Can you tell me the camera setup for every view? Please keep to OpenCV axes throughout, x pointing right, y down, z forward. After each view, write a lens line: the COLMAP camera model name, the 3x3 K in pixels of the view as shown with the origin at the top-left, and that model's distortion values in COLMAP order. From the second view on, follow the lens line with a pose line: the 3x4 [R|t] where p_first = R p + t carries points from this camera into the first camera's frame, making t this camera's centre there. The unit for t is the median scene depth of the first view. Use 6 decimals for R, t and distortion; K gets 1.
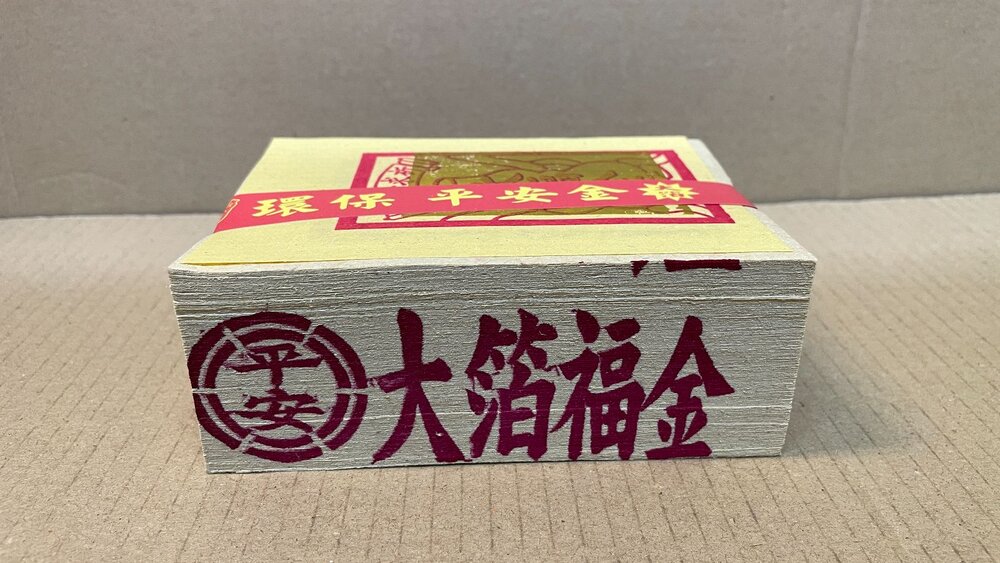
lens RADIAL K [[772.8, 0, 497.6], [0, 772.8, 287.2], [0, 0, 1]] dist [0.046920, -0.085756]
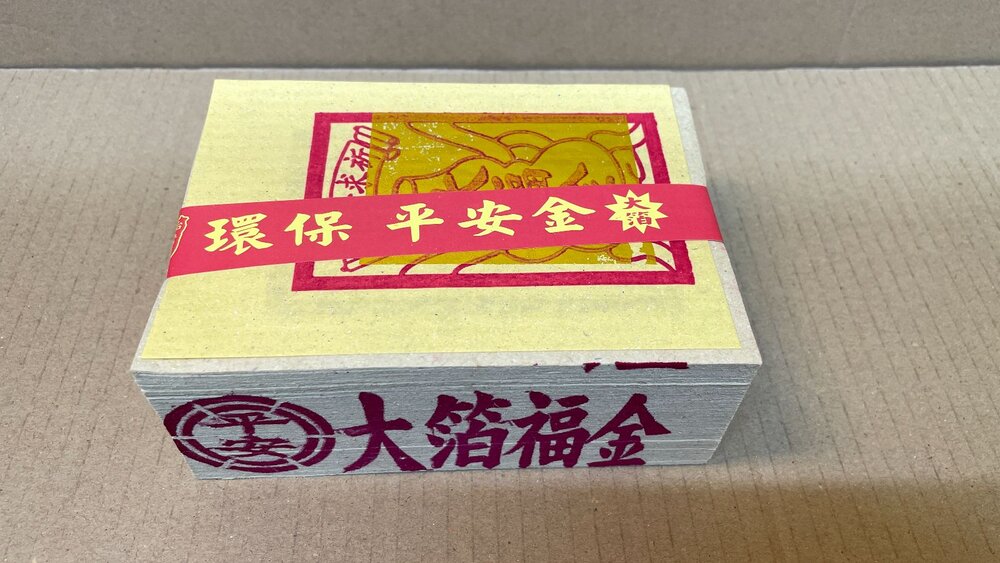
lens RADIAL K [[772.8, 0, 498.4], [0, 772.8, 285.2], [0, 0, 1]] dist [0.046920, -0.085756]
pose [[0.999365, 0.018424, 0.030490, 0.023405], [-0.029984, 0.897161, 0.440685, -0.531321], [-0.019235, -0.441319, 0.897144, 0.111432]]
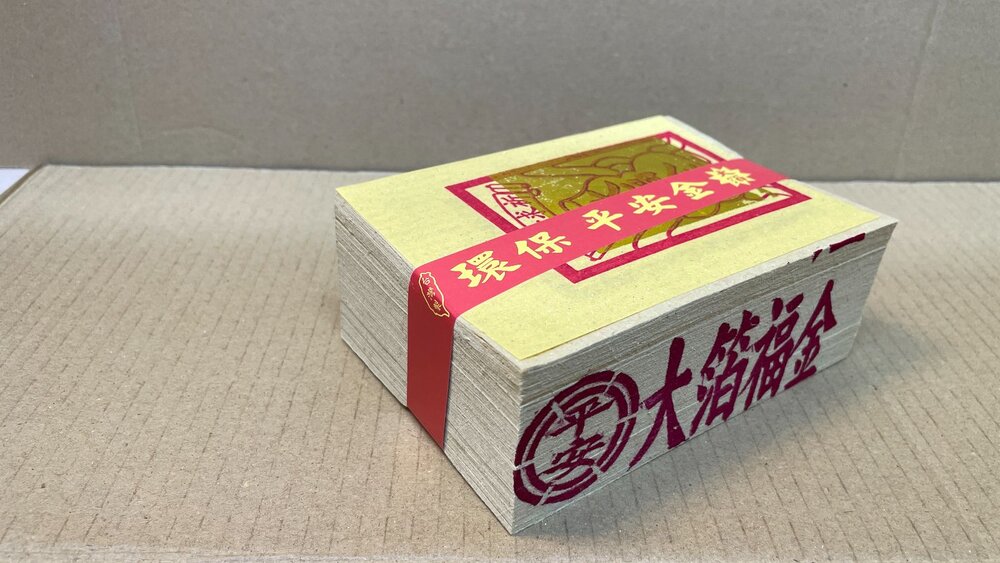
lens RADIAL K [[808.3, 0, 499.0], [0, 808.3, 279.5], [0, 0, 1]] dist [0.100254, -0.007042]
pose [[0.845201, -0.255030, 0.469675, -0.840400], [0.191505, 0.964966, 0.179348, -0.306982], [-0.498960, -0.061640, 0.864430, 0.071954]]
